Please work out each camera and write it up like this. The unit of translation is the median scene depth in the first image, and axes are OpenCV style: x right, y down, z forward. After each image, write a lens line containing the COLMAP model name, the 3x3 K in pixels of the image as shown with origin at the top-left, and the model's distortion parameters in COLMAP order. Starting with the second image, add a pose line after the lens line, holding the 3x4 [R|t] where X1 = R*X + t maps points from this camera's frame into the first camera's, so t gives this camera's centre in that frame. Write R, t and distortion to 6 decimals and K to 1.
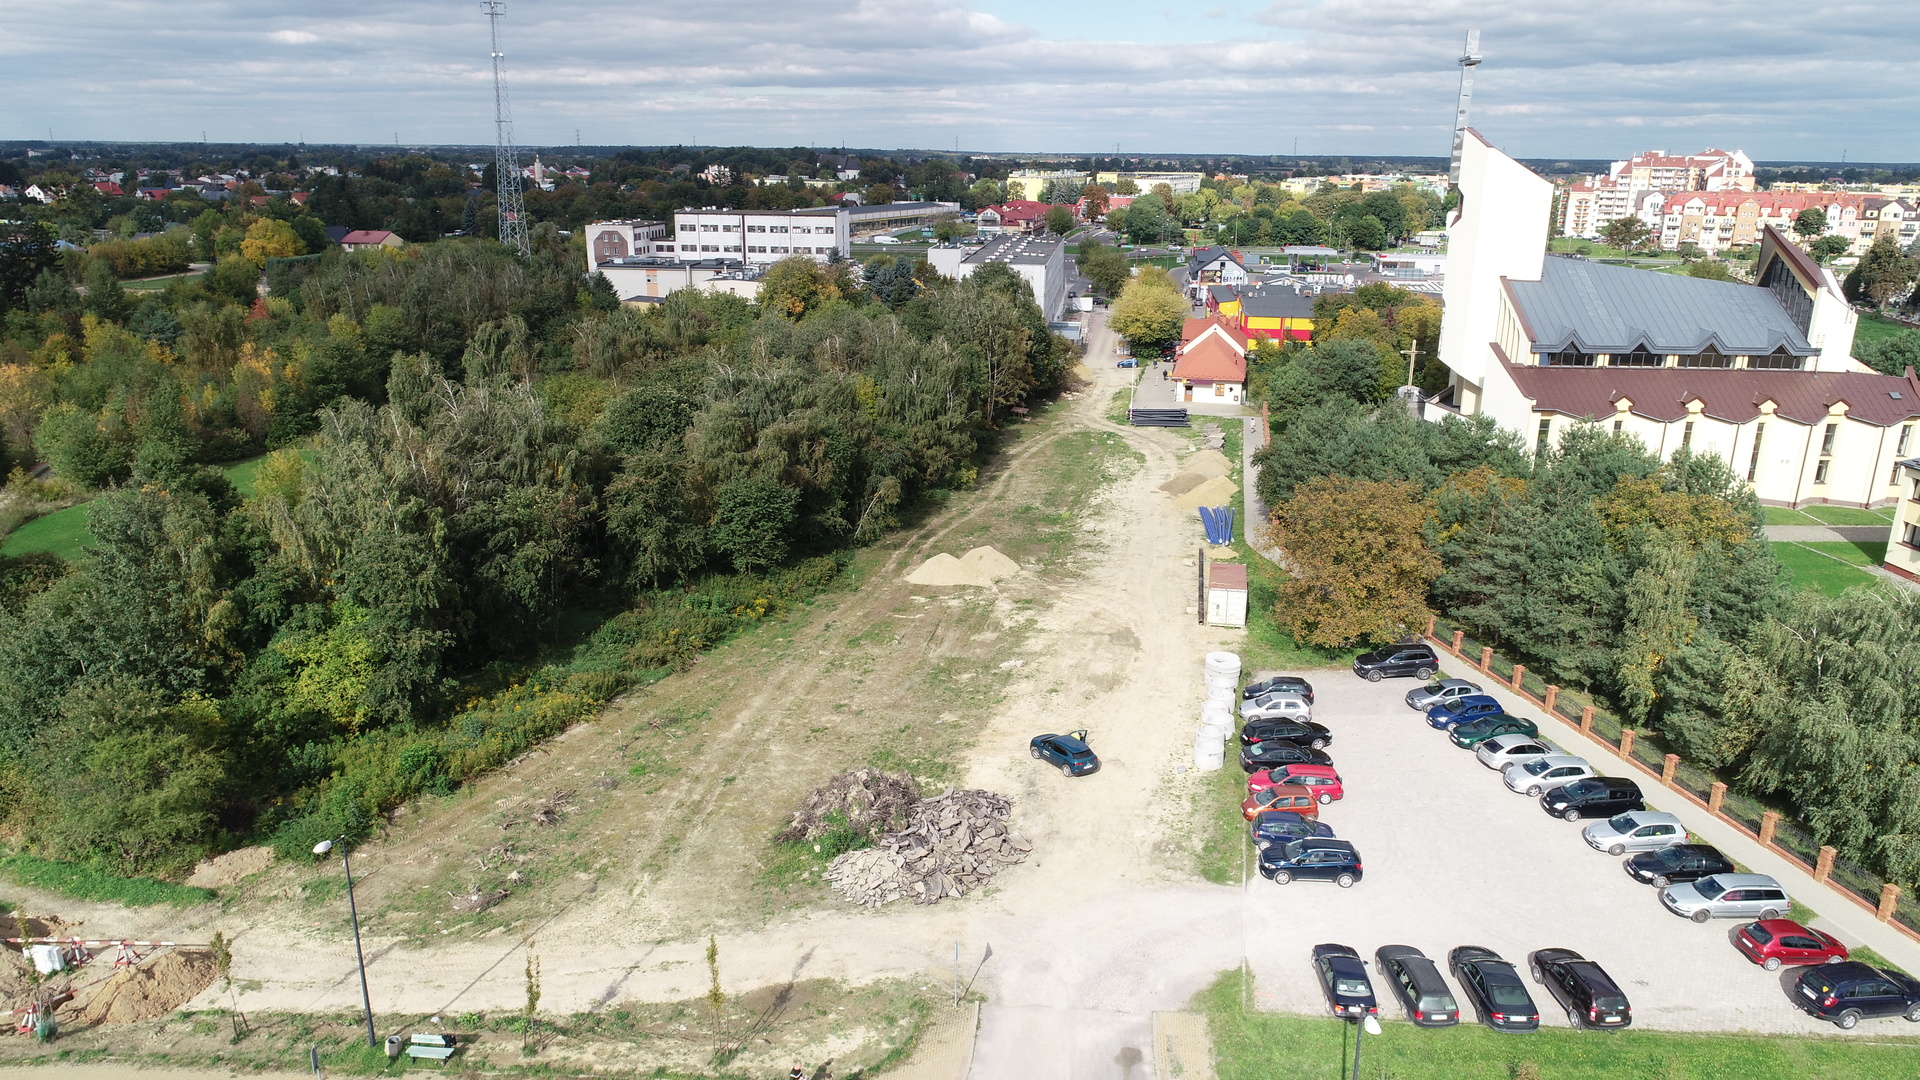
lens RADIAL K [[1357.2, 0, 960.0], [0, 1357.2, 540.0], [0, 0, 1]] dist [0.002705, -0.000871]
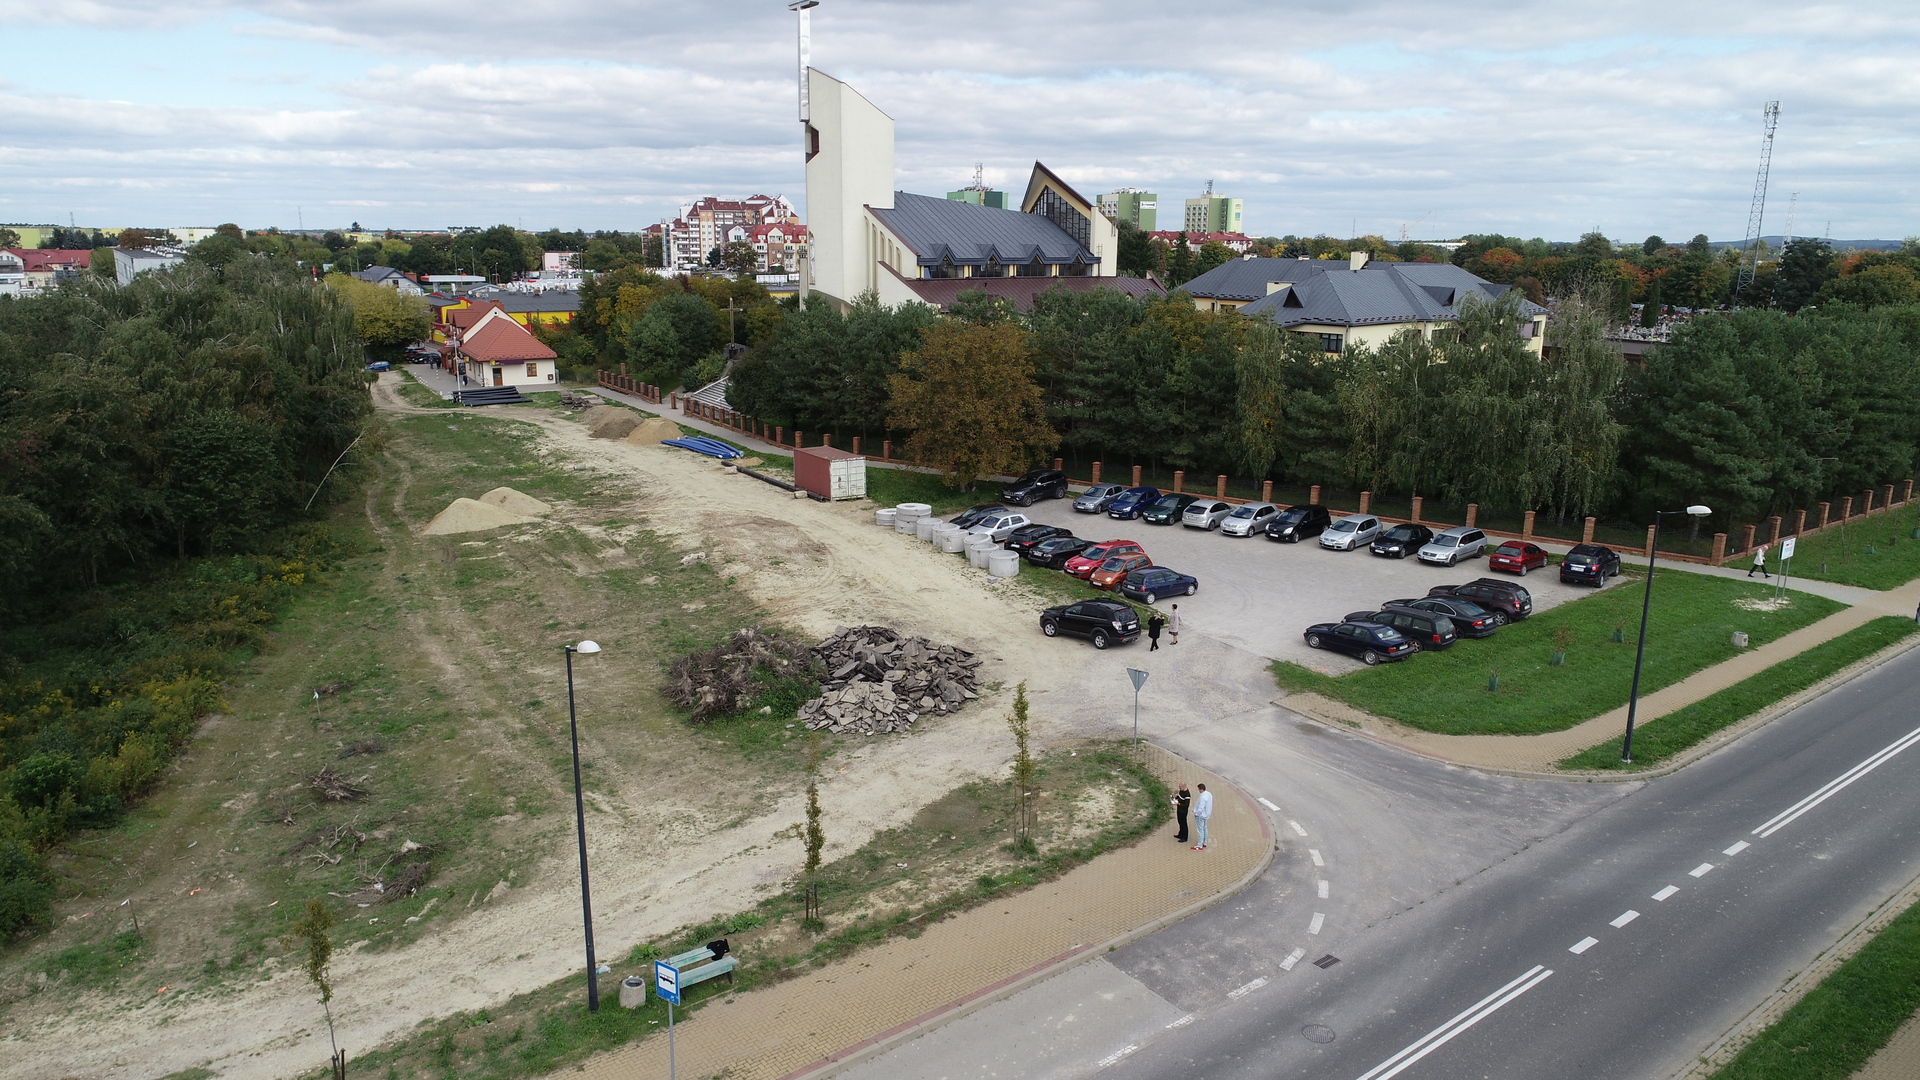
lens RADIAL K [[1343.2, 0, 960.0], [0, 1343.2, 540.0], [0, 0, 1]] dist [-0.052548, -0.001576]
pose [[0.748803, -0.149515, 0.645708, -0.455175], [0.191221, 0.981531, 0.005523, 0.126685], [-0.634609, 0.119337, 0.763564, 0.265585]]
